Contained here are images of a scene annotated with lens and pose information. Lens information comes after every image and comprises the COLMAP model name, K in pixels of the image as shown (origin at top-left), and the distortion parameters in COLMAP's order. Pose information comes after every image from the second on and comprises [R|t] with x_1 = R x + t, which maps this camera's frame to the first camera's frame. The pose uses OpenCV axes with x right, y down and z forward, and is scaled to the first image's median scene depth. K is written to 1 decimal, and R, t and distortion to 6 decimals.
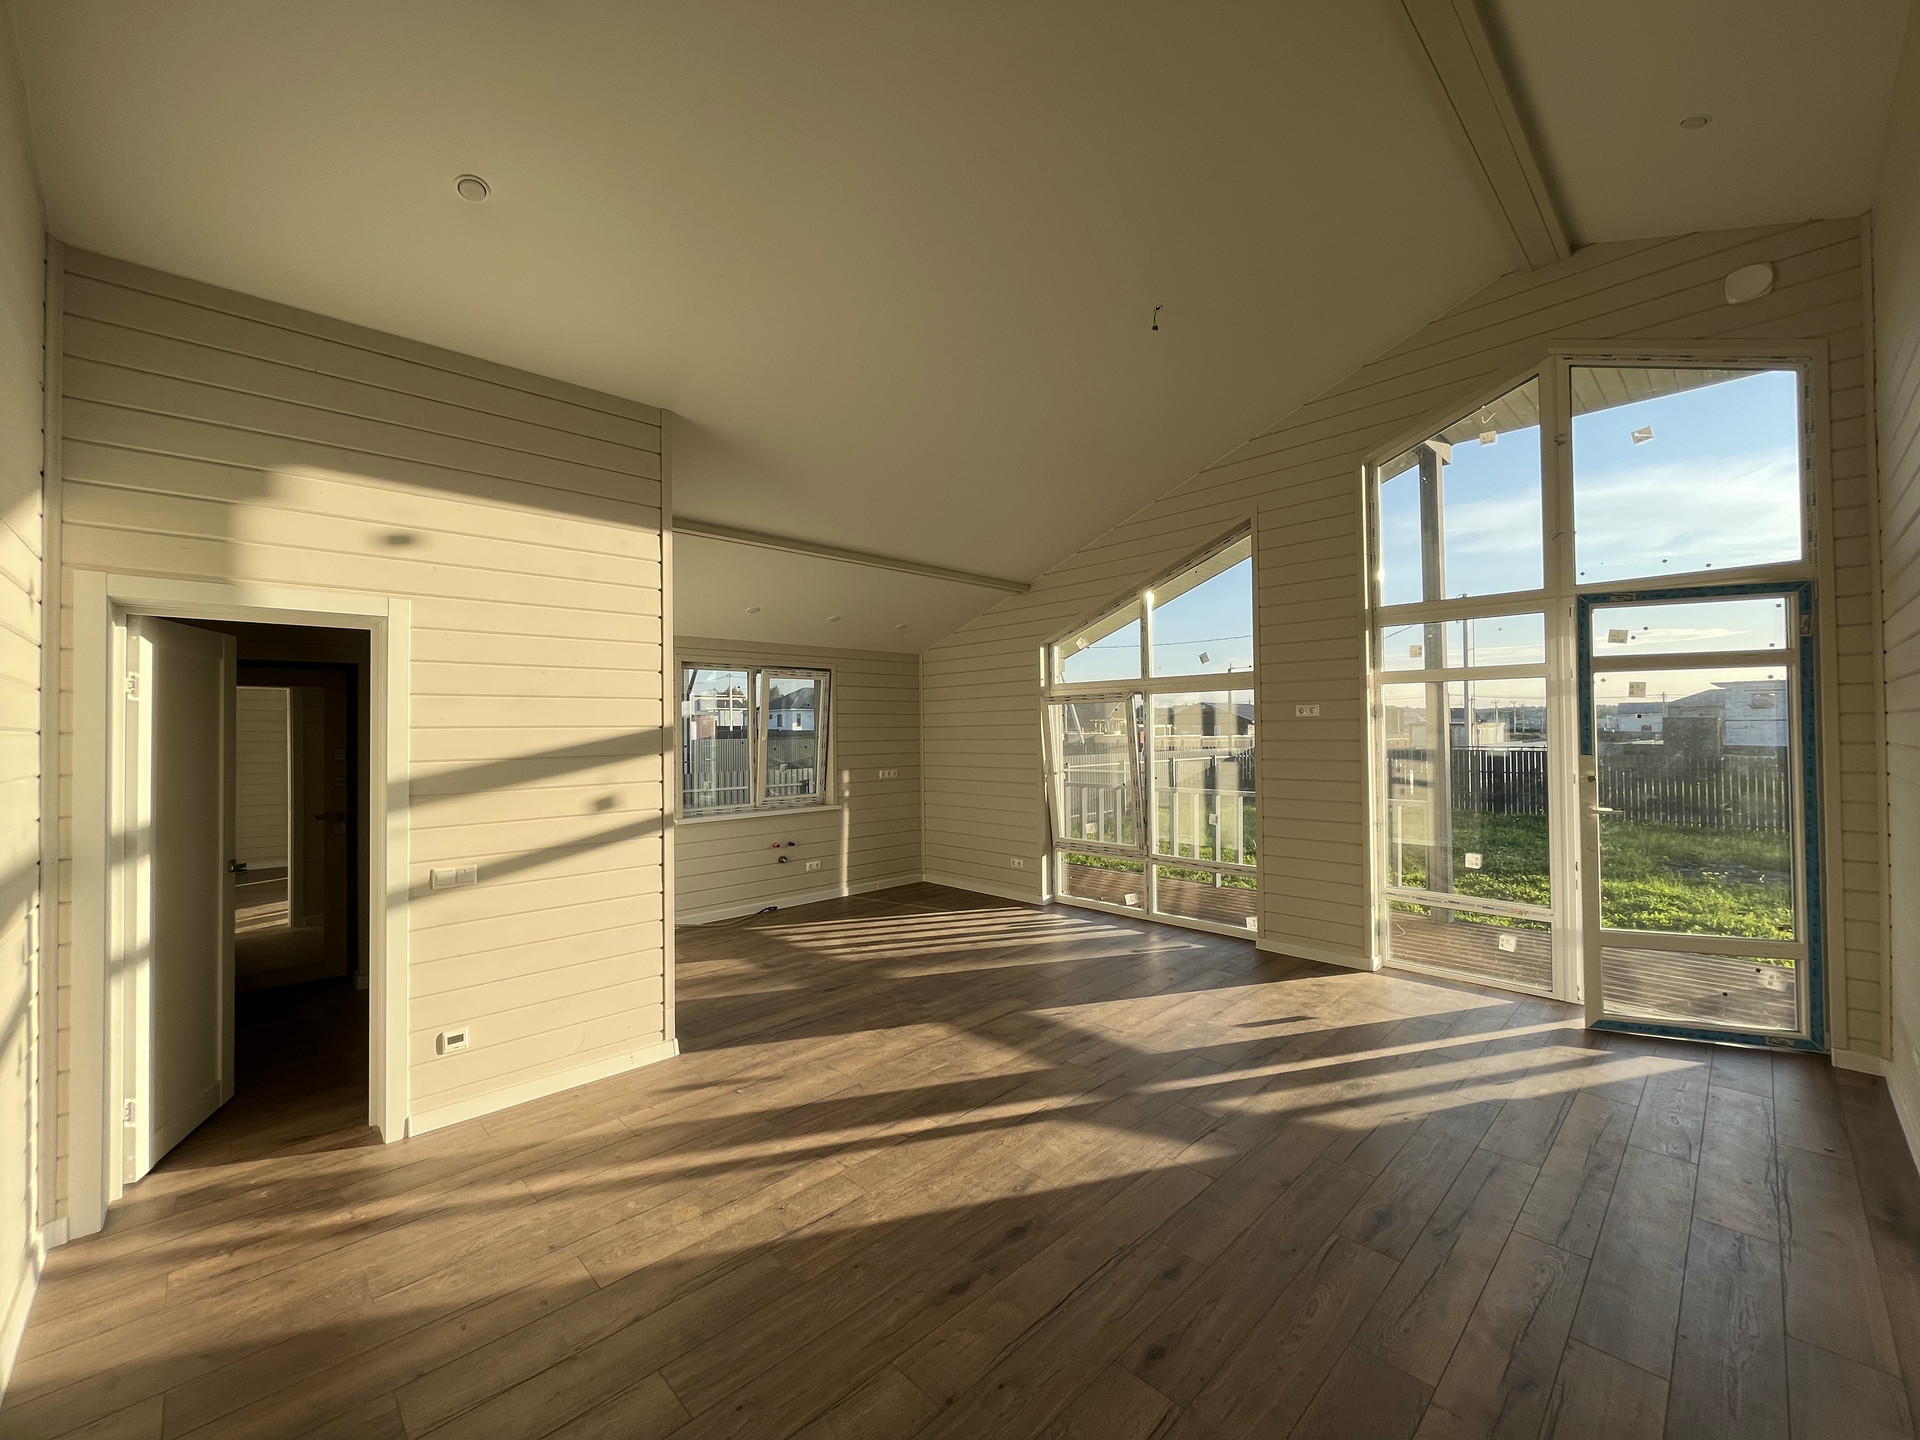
lens RADIAL K [[775.7, 0, 954.4], [0, 775.7, 719.4], [0, 0, 1]] dist [-0.001392, -0.000419]
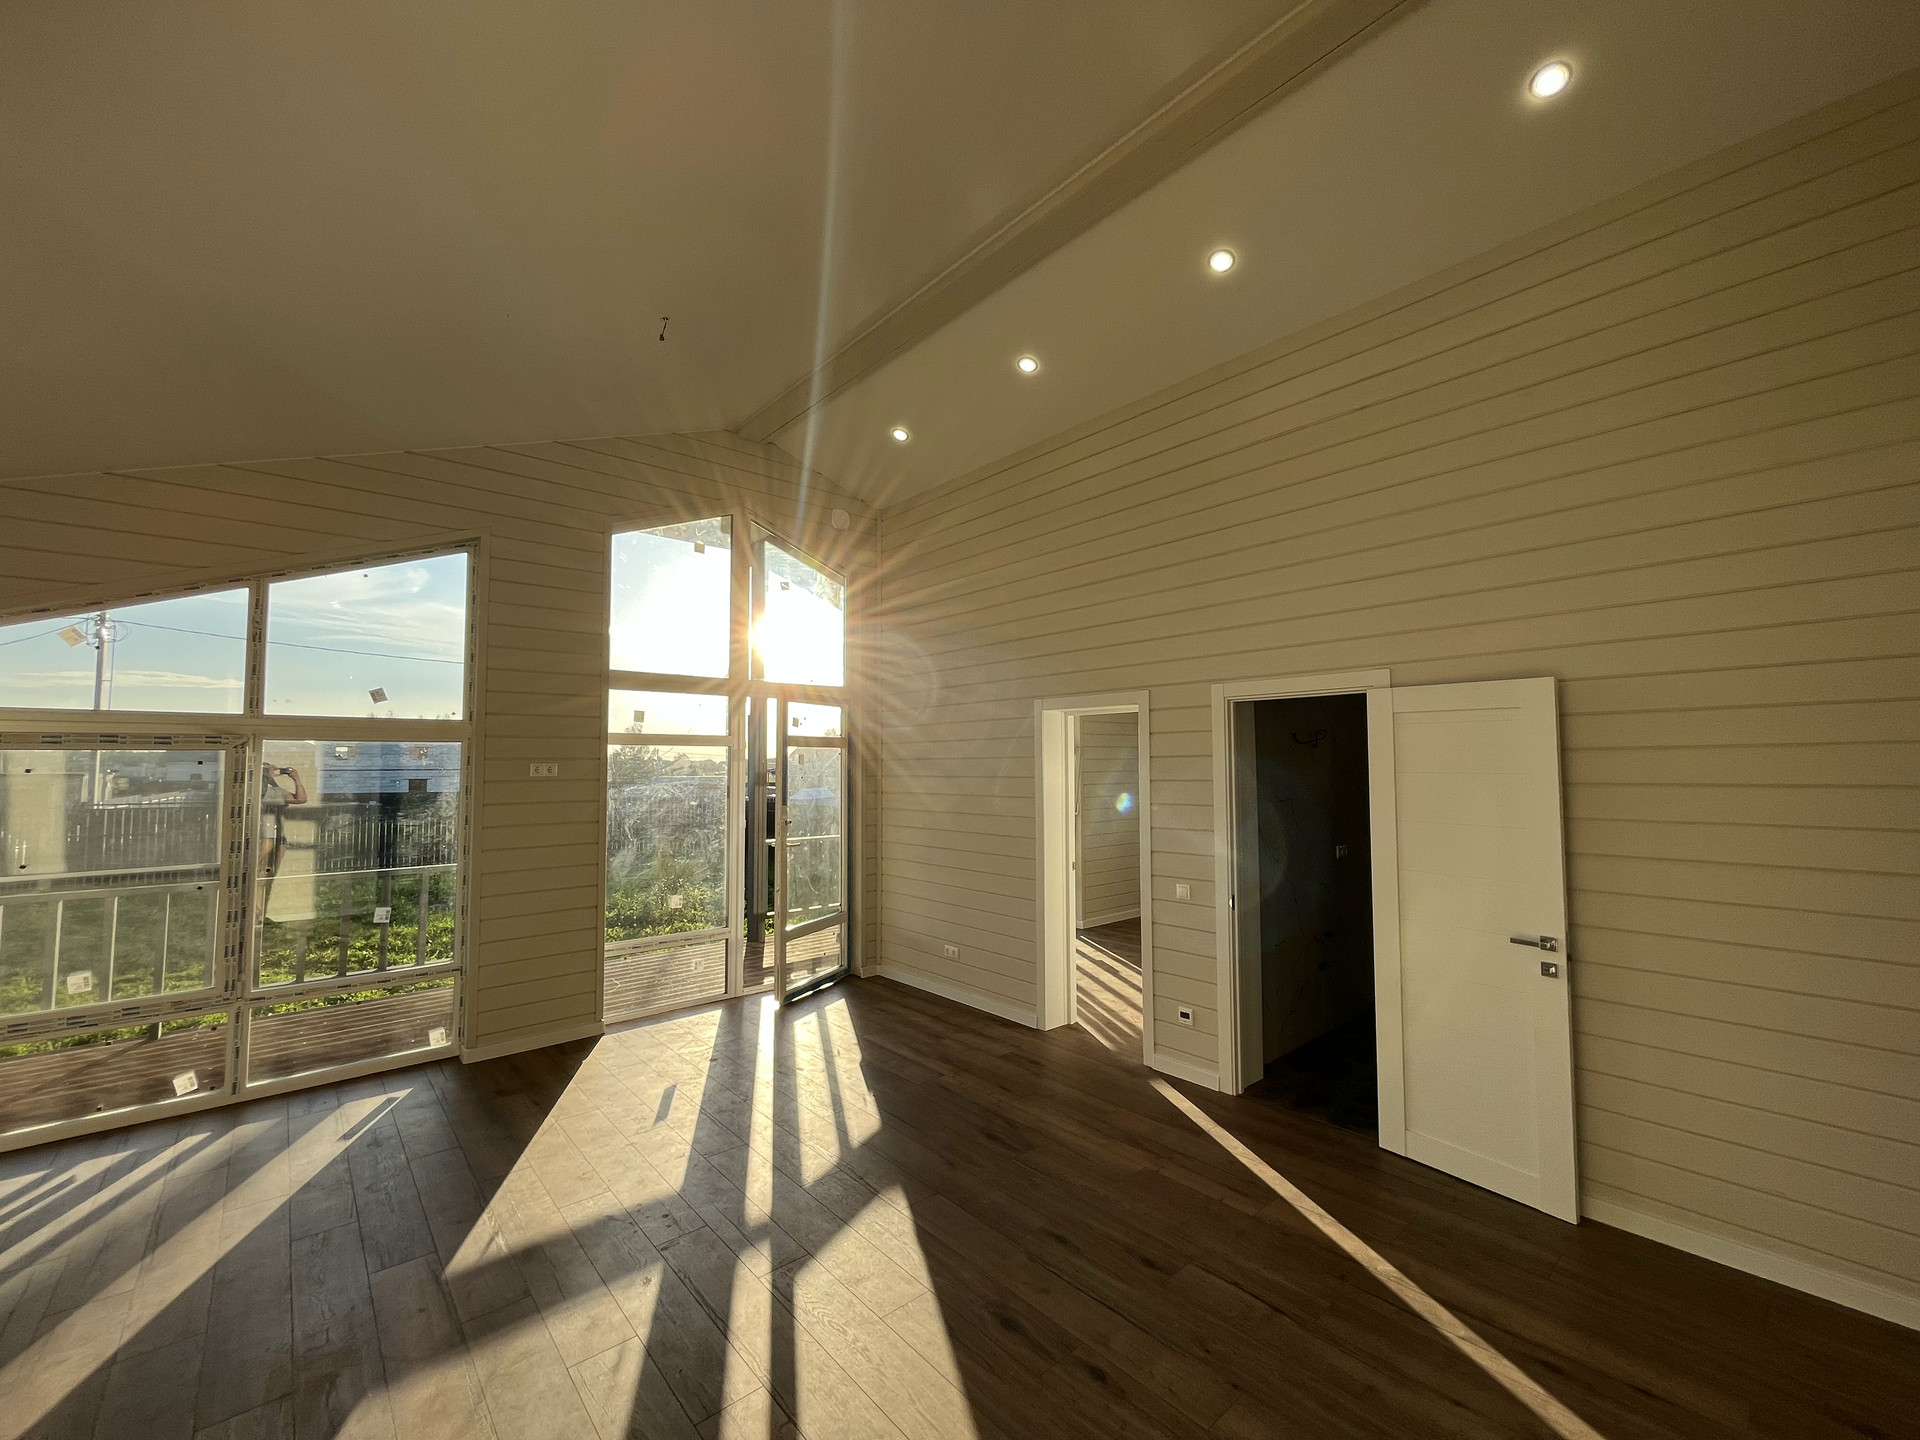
lens RADIAL K [[775.7, 0, 954.4], [0, 775.7, 719.4], [0, 0, 1]] dist [-0.001392, -0.000419]
pose [[0.049457, 0.070416, 0.996291, -0.559989], [-0.007967, 0.997508, -0.070106, -0.013222], [-0.998744, -0.004471, 0.049895, 0.611494]]
